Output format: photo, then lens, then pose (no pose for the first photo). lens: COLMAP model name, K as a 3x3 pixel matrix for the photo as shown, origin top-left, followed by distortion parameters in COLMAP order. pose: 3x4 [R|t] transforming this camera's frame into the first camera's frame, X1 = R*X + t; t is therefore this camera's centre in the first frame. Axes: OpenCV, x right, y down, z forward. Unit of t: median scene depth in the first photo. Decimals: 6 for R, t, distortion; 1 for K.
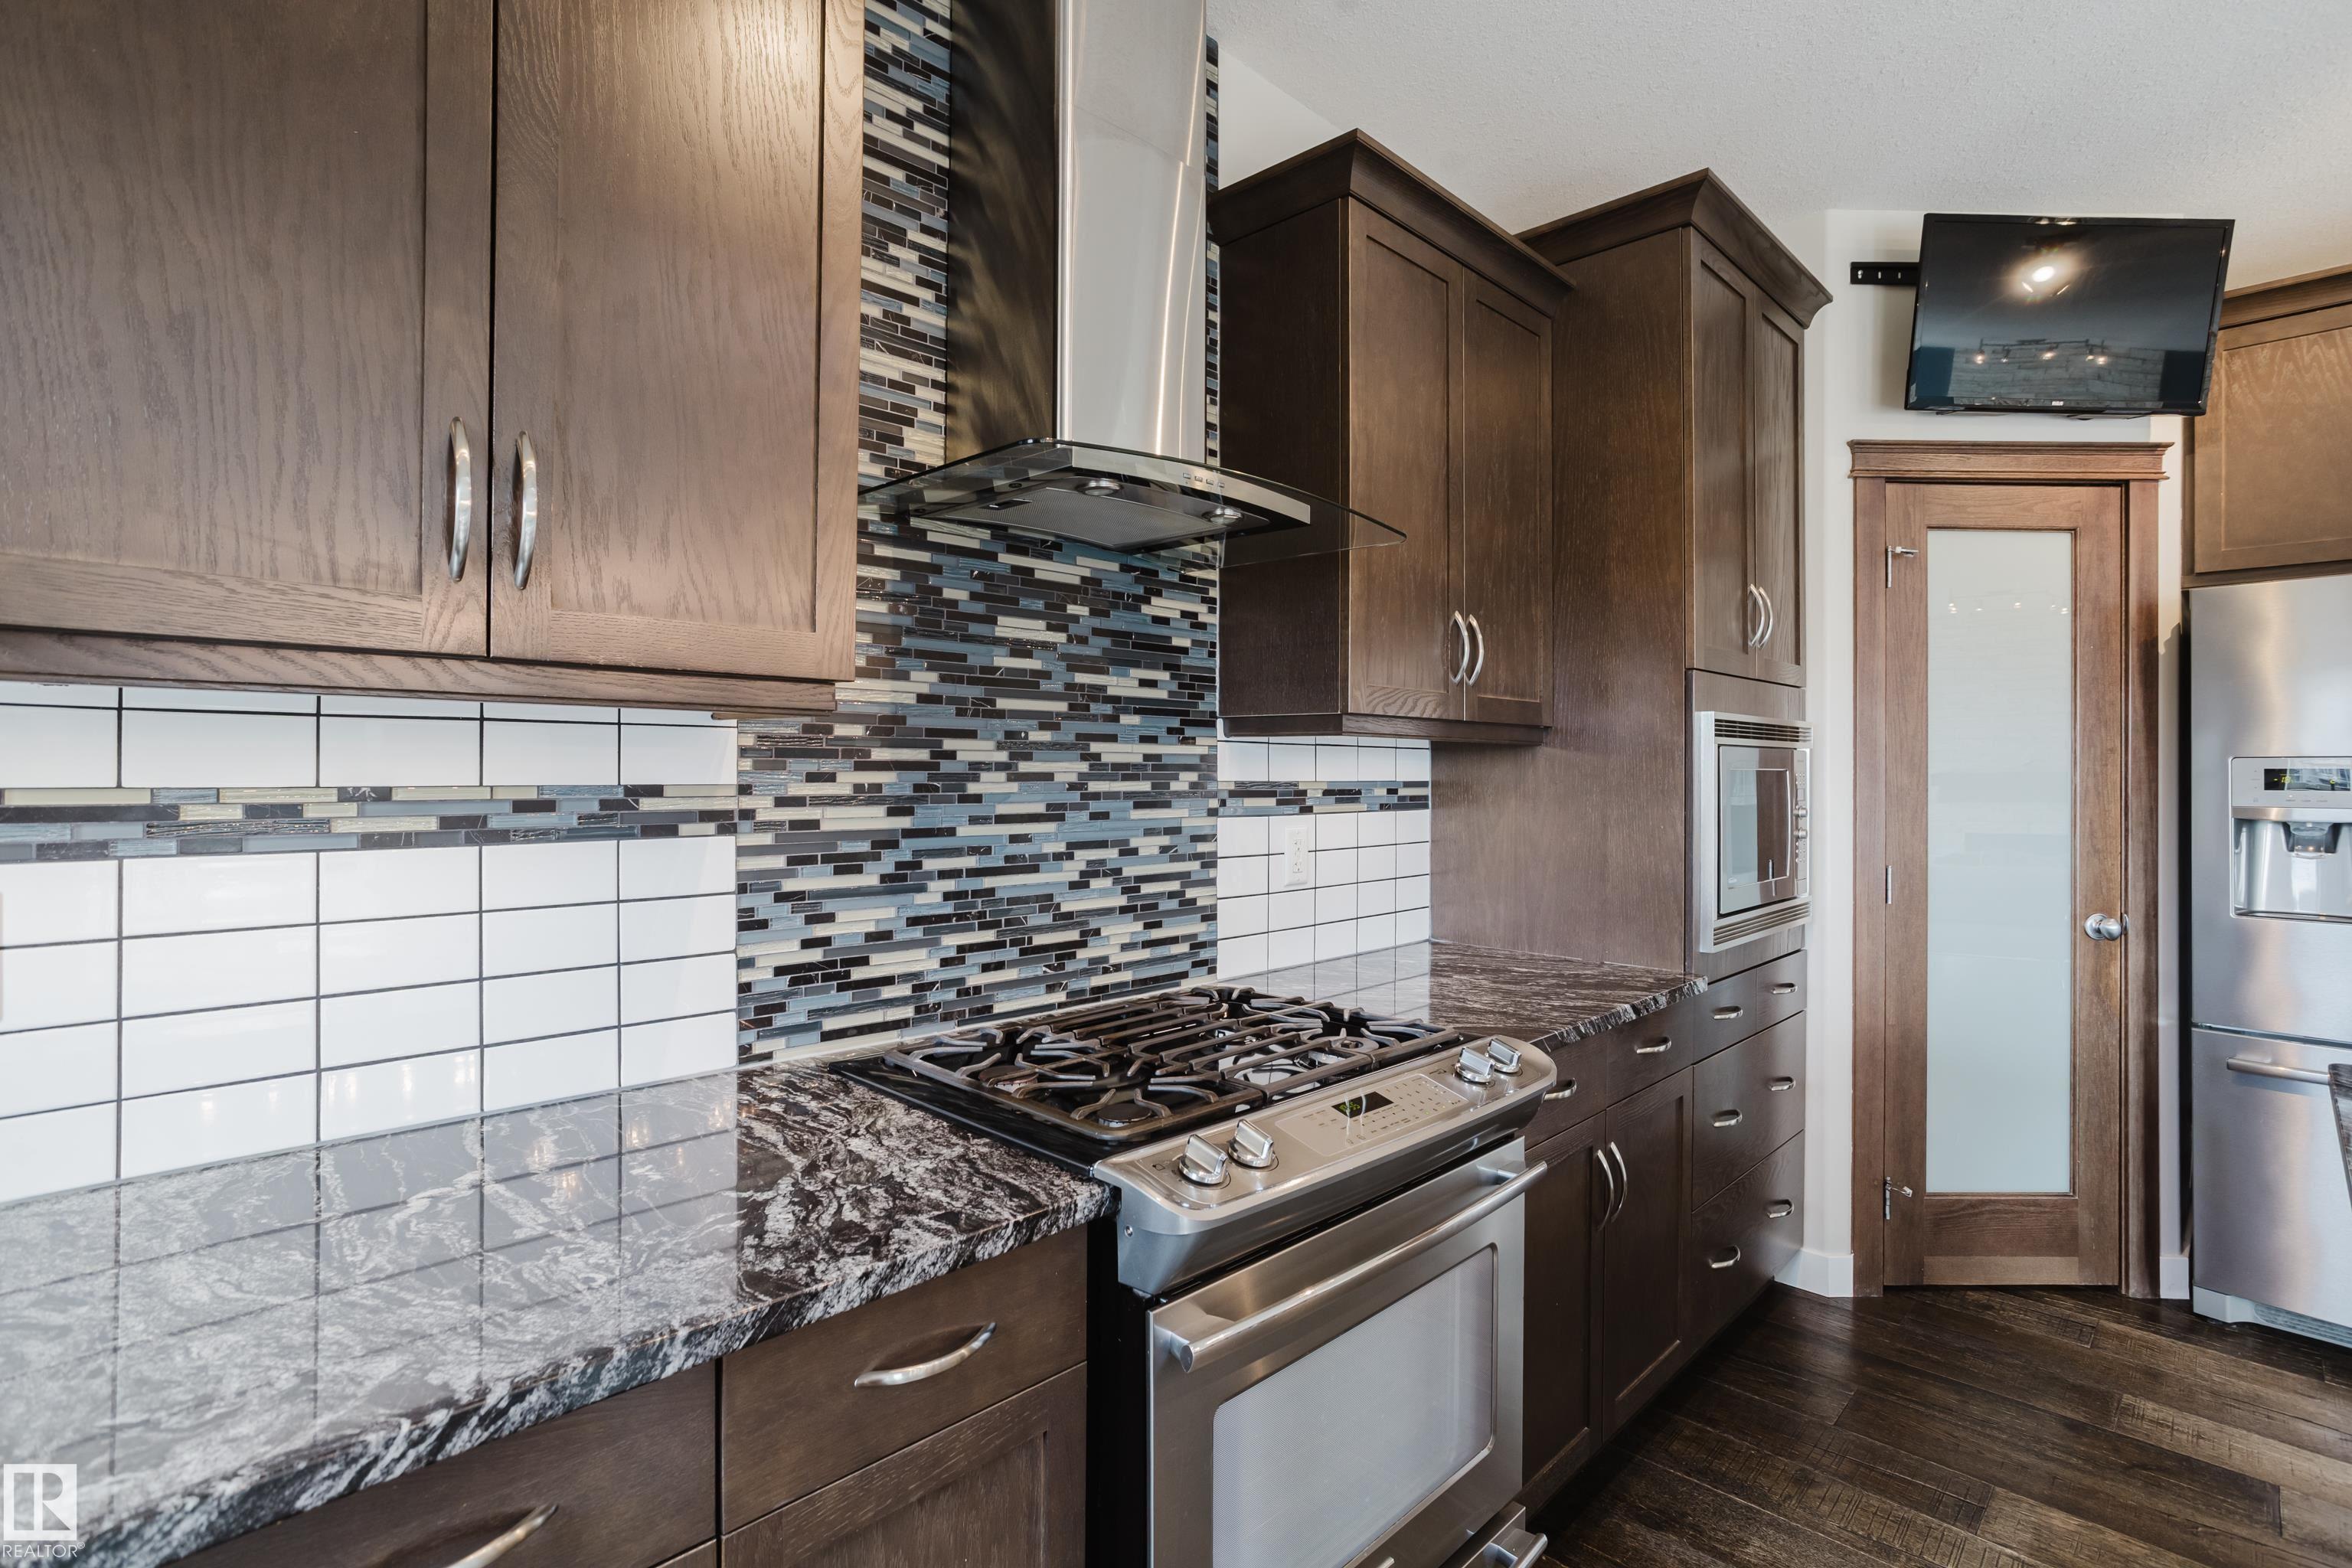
lens RADIAL K [[1130.2, 0, 1157.1], [0, 1130.2, 768.8], [0, 0, 1]] dist [-0.025758, 0.011899]
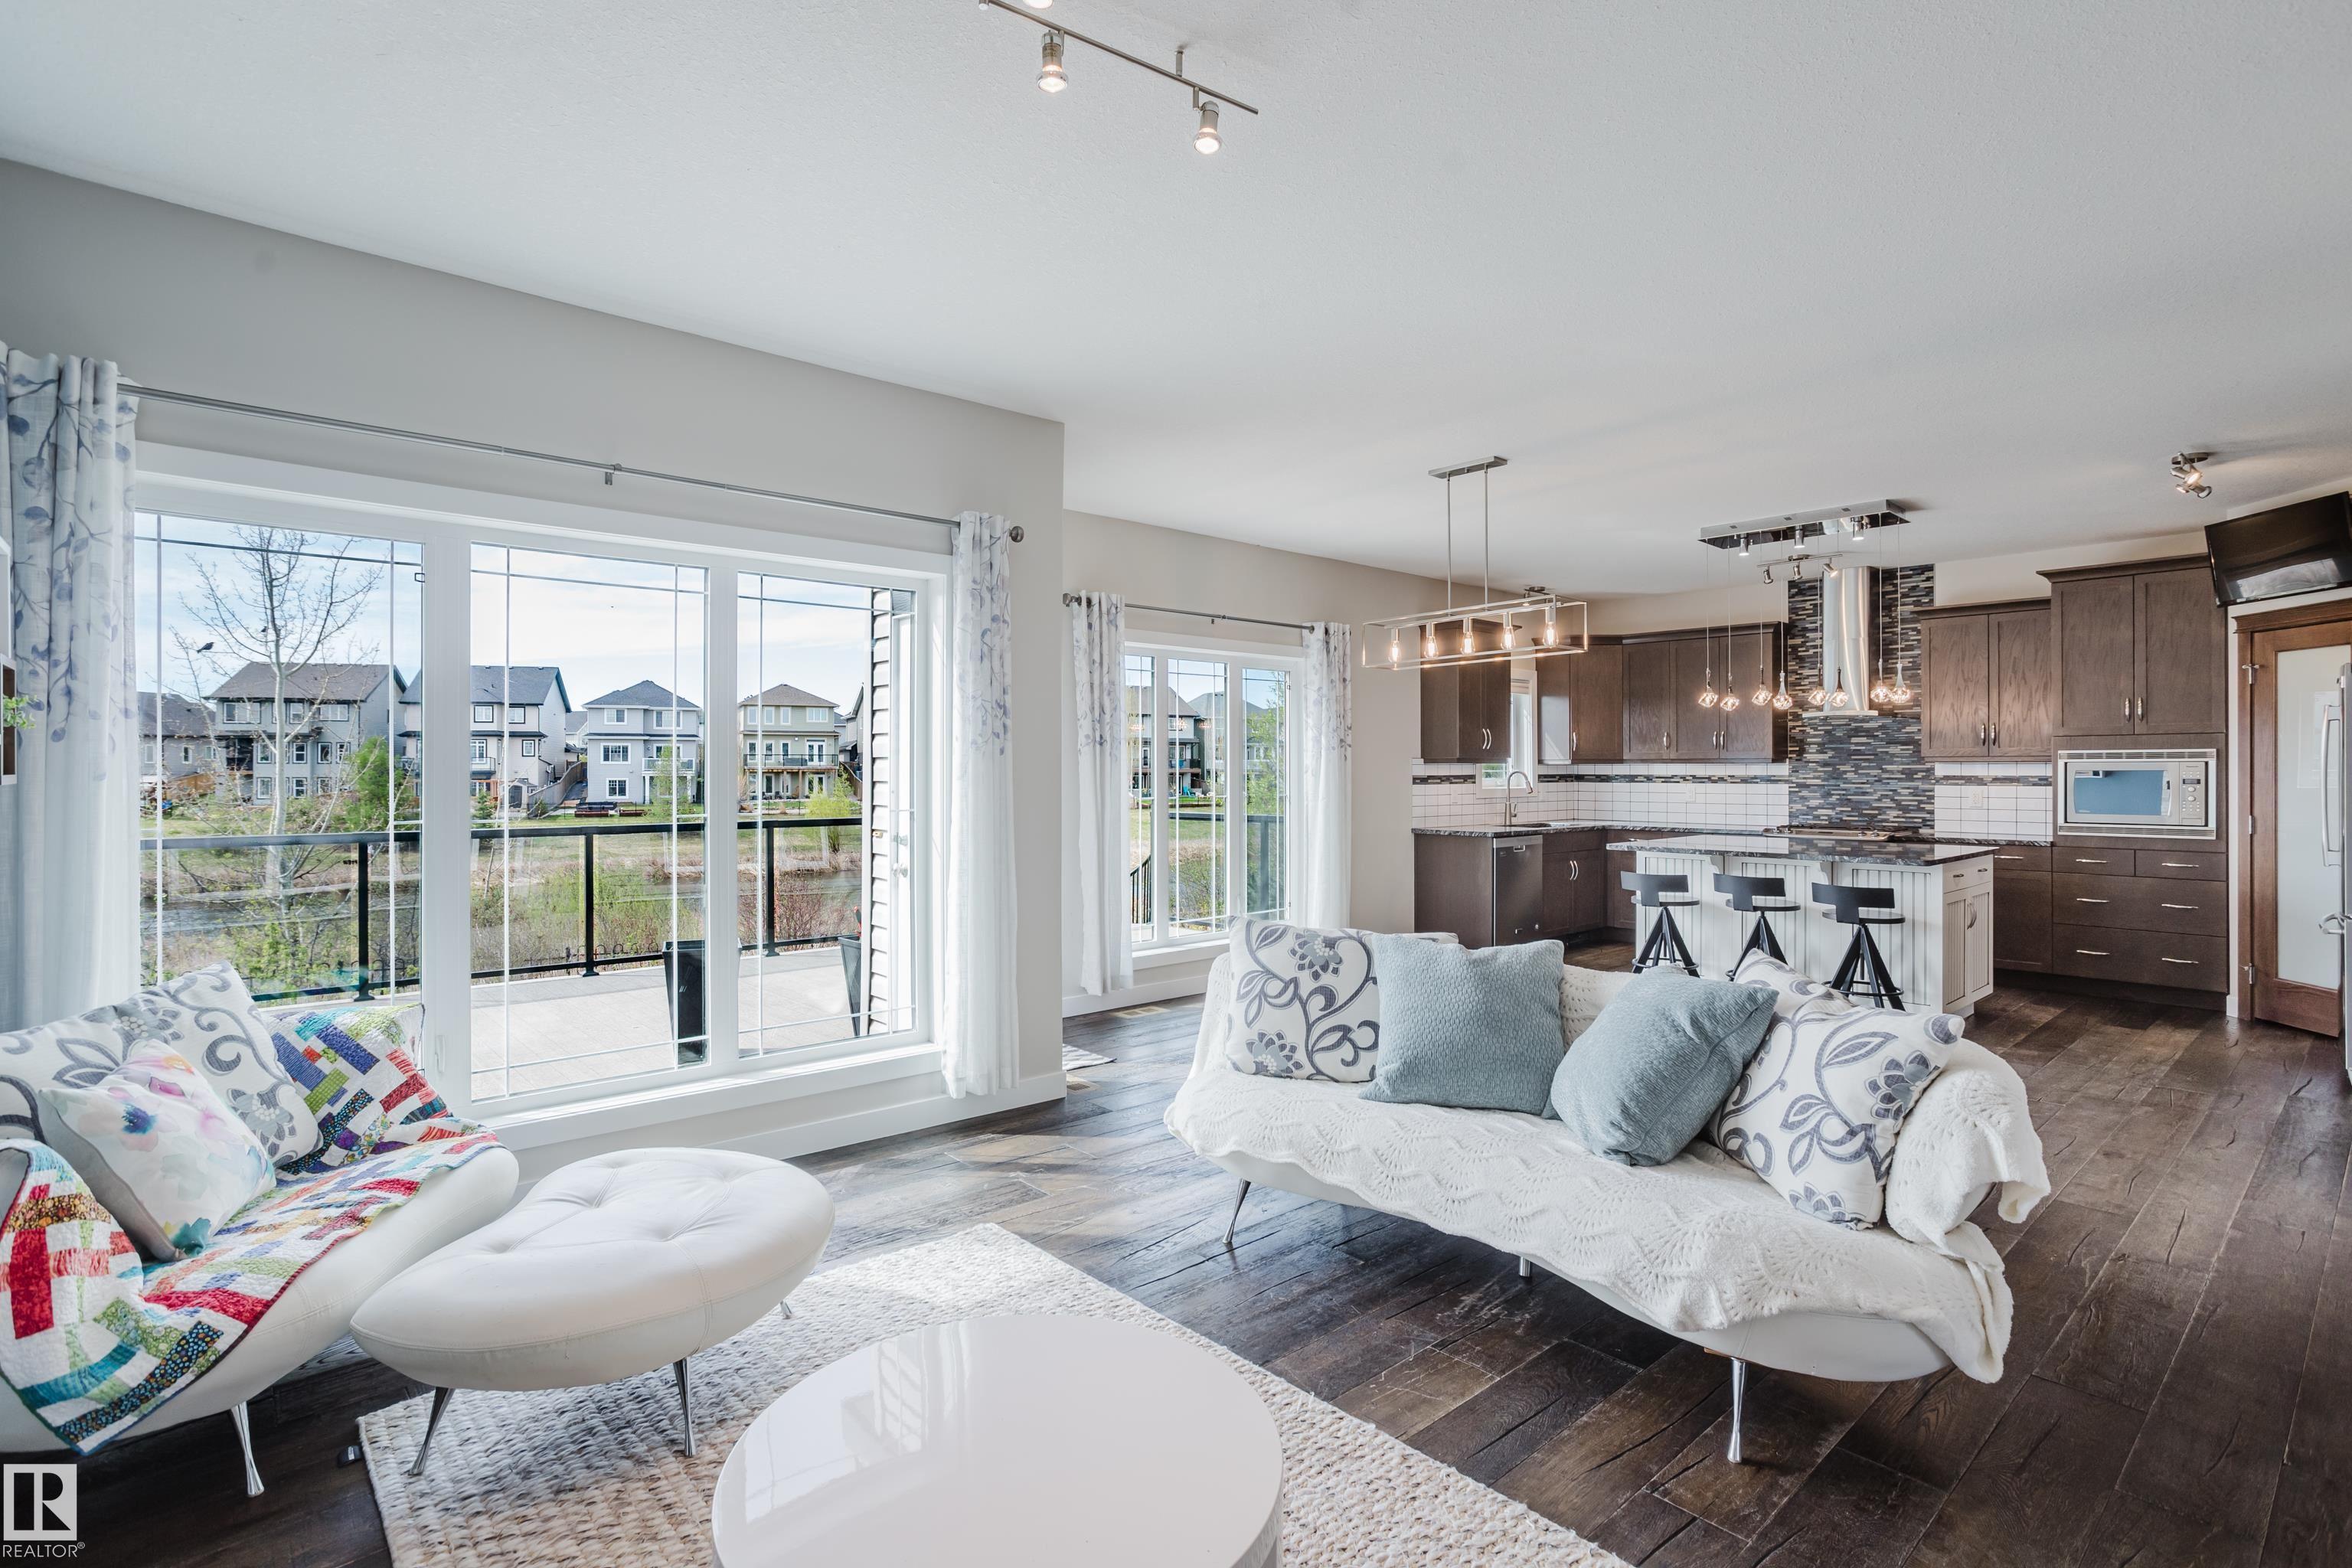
lens RADIAL K [[1130.2, 0, 1185.4], [0, 1130.2, 765.6], [0, 0, 1]] dist [-0.025758, 0.011899]
pose [[-0.058578, -0.010028, -0.998232, 4.051926], [0.001412, 0.999948, -0.010128, 0.014932], [0.998282, -0.002003, -0.058561, -1.245231]]
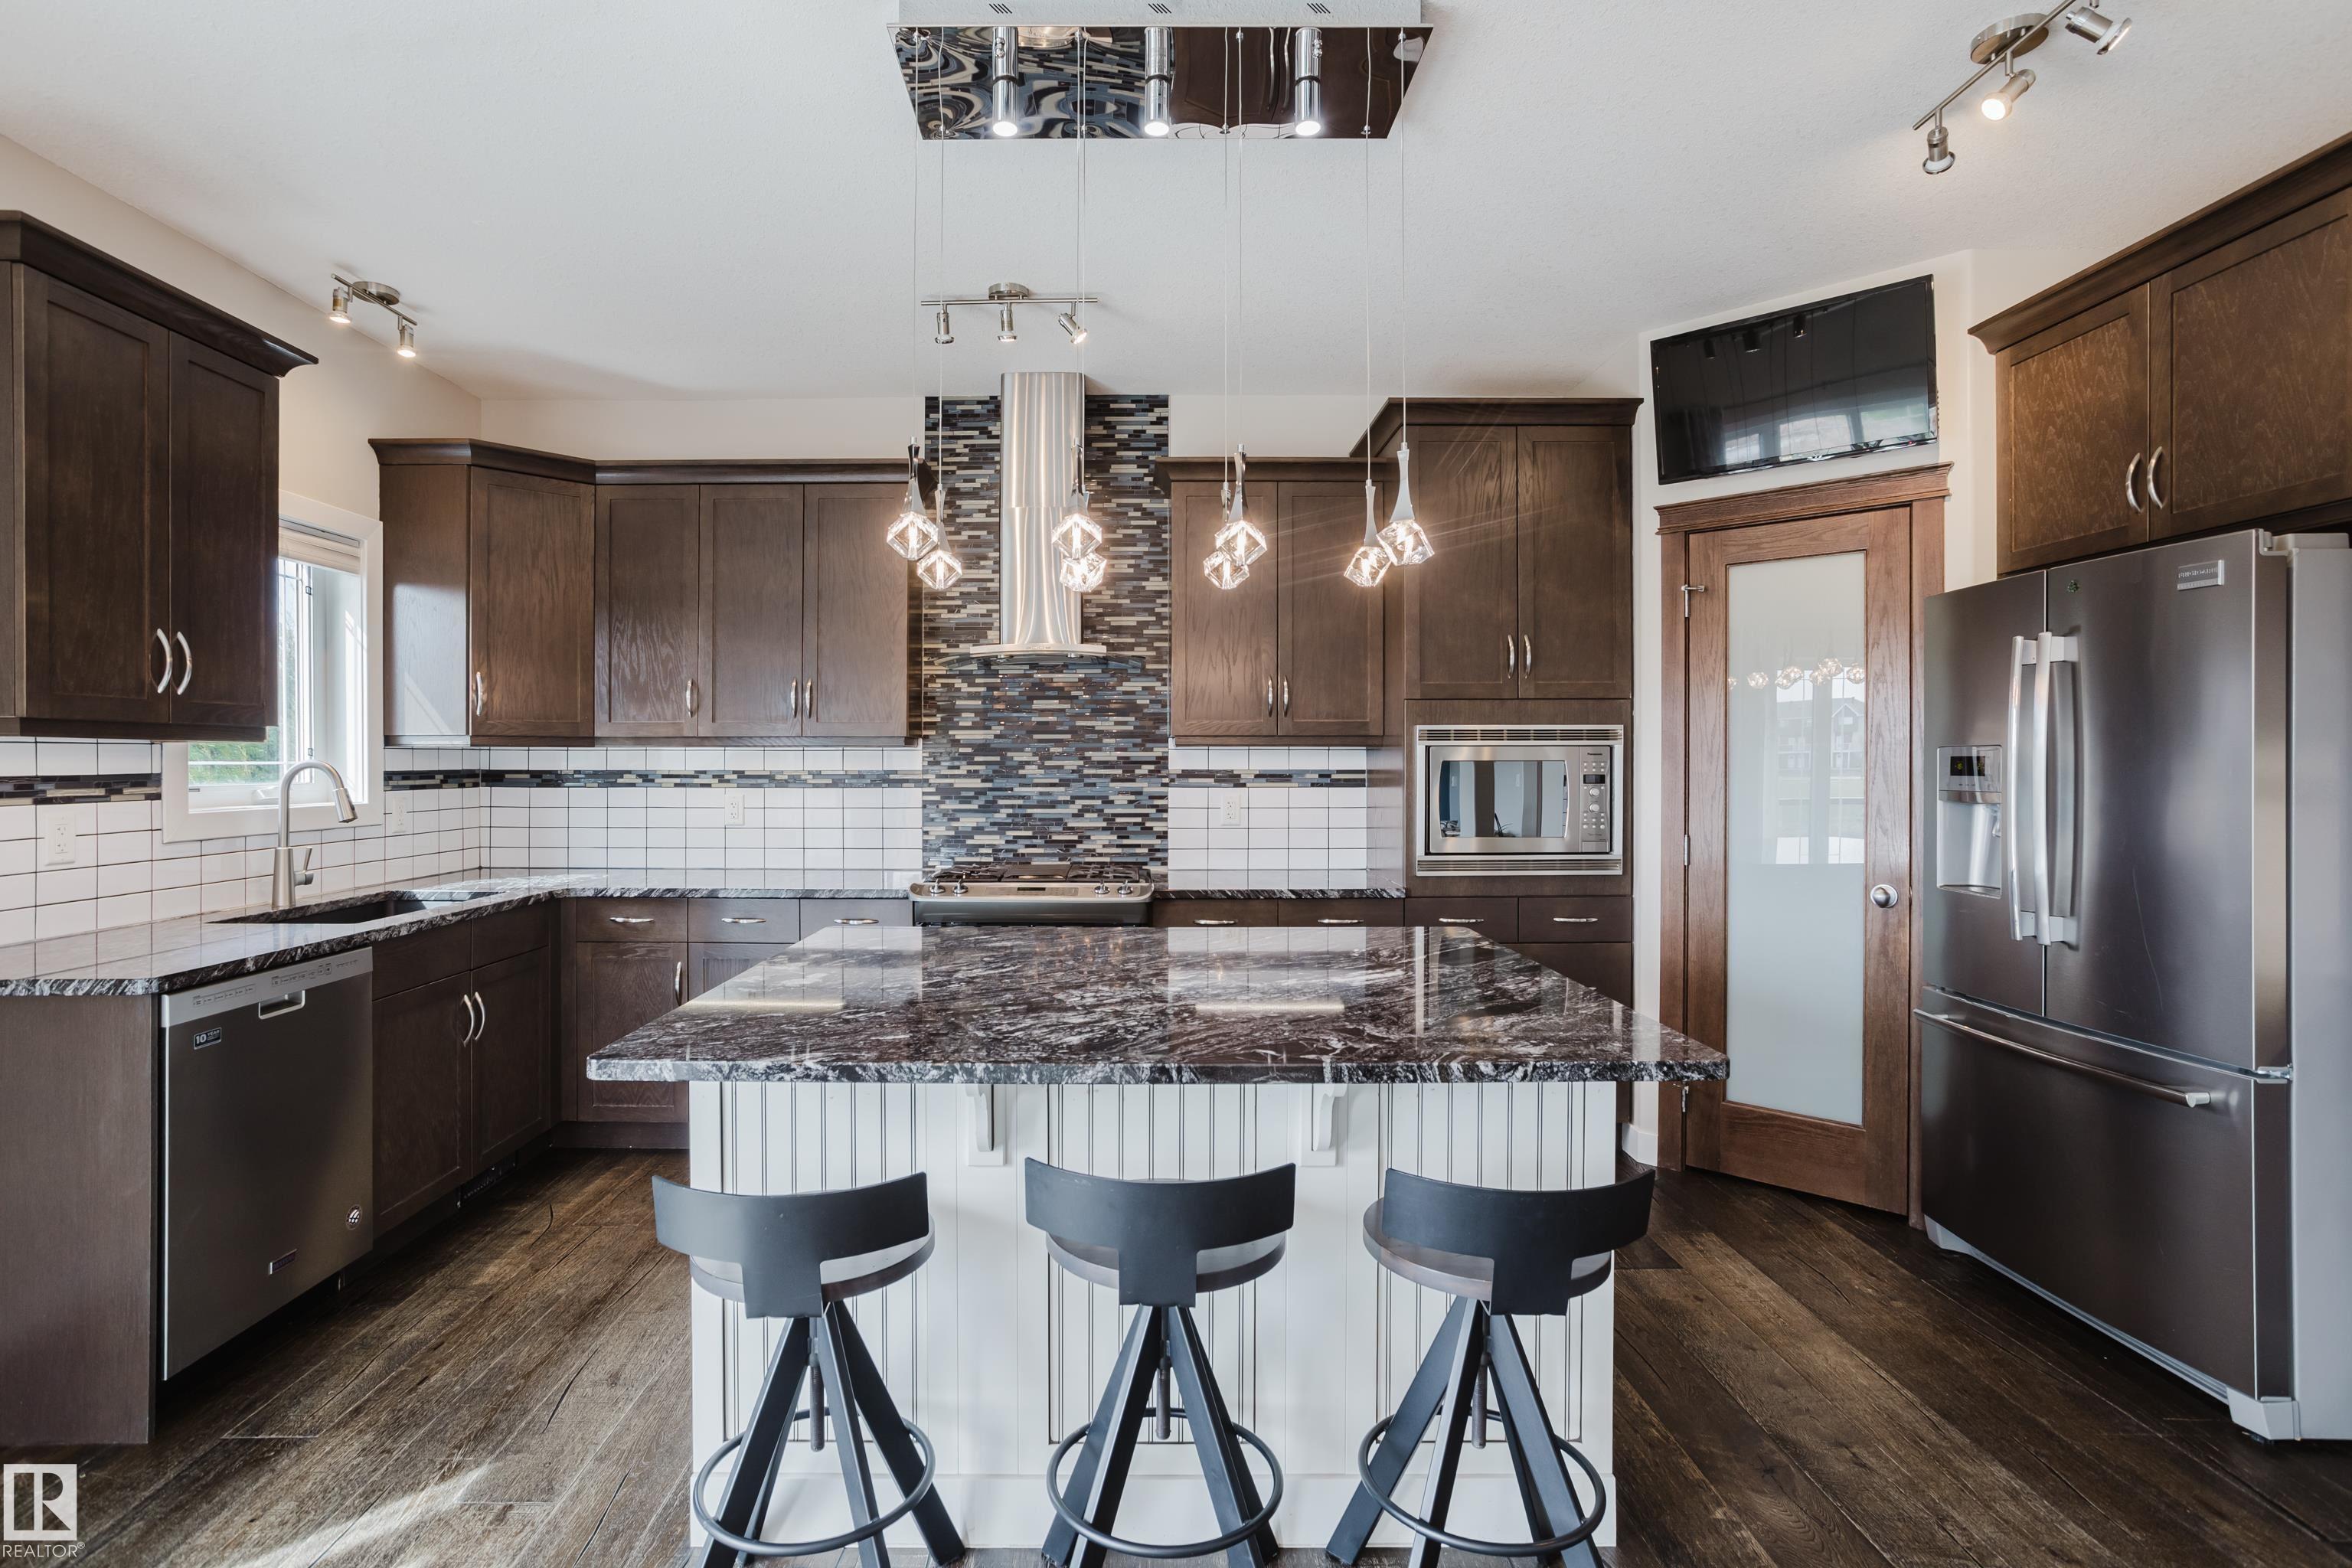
lens RADIAL K [[1130.2, 0, 1108.7], [0, 1130.2, 760.0], [0, 0, 1]] dist [-0.025758, 0.011899]
pose [[0.696780, -0.008070, -0.717240, 1.550238], [0.006065, 0.999967, -0.005360, 0.004805], [0.717259, -0.000616, 0.696806, -0.509330]]
